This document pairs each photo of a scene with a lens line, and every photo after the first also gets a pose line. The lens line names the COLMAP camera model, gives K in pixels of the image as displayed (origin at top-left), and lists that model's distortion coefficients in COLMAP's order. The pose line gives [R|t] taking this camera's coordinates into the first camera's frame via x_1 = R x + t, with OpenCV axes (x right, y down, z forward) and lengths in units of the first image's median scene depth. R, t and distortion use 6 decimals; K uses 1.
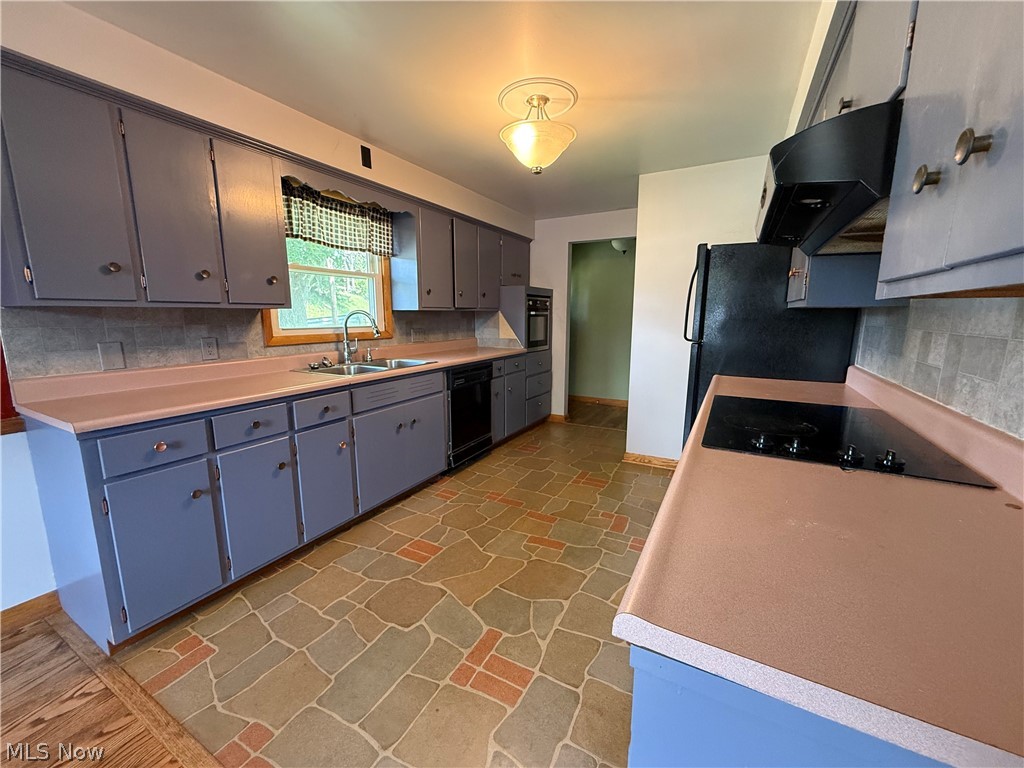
lens RADIAL K [[407.7, 0, 510.0], [0, 407.7, 382.5], [0, 0, 1]] dist [-0.002174, -0.000148]
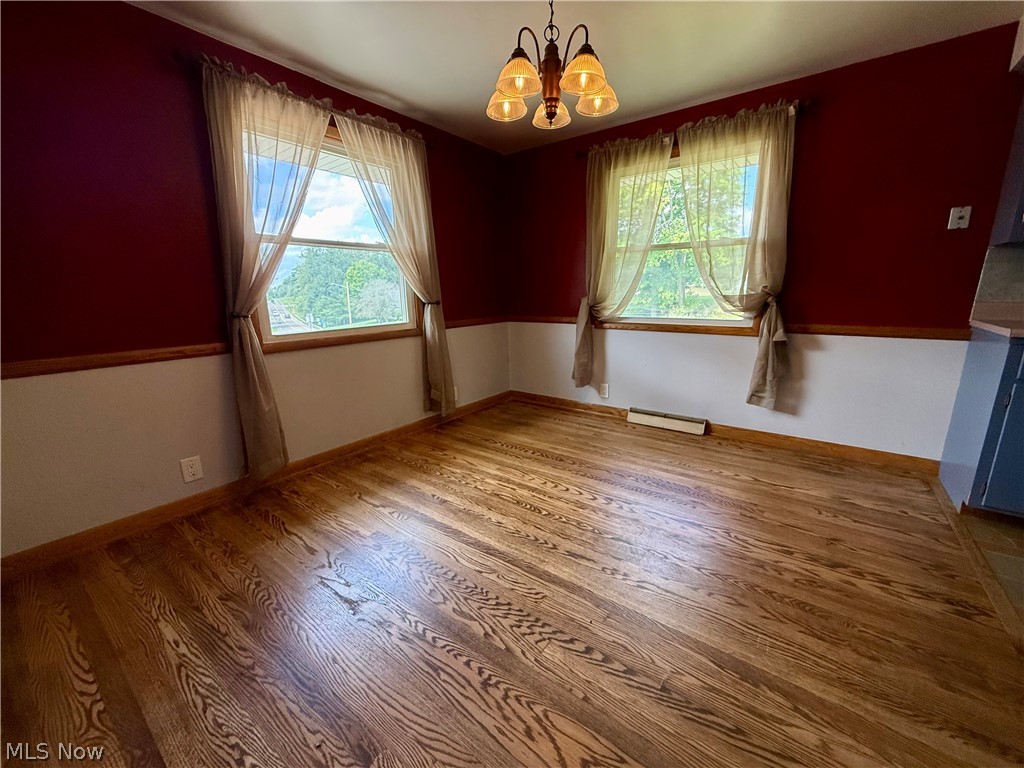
lens RADIAL K [[407.7, 0, 510.0], [0, 407.7, 382.5], [0, 0, 1]] dist [-0.002174, -0.000148]
pose [[-0.144633, 0.220339, -0.964641, 0.286617], [-0.149698, 0.958797, 0.241450, 0.118999], [0.978096, 0.179327, -0.105690, -0.256880]]
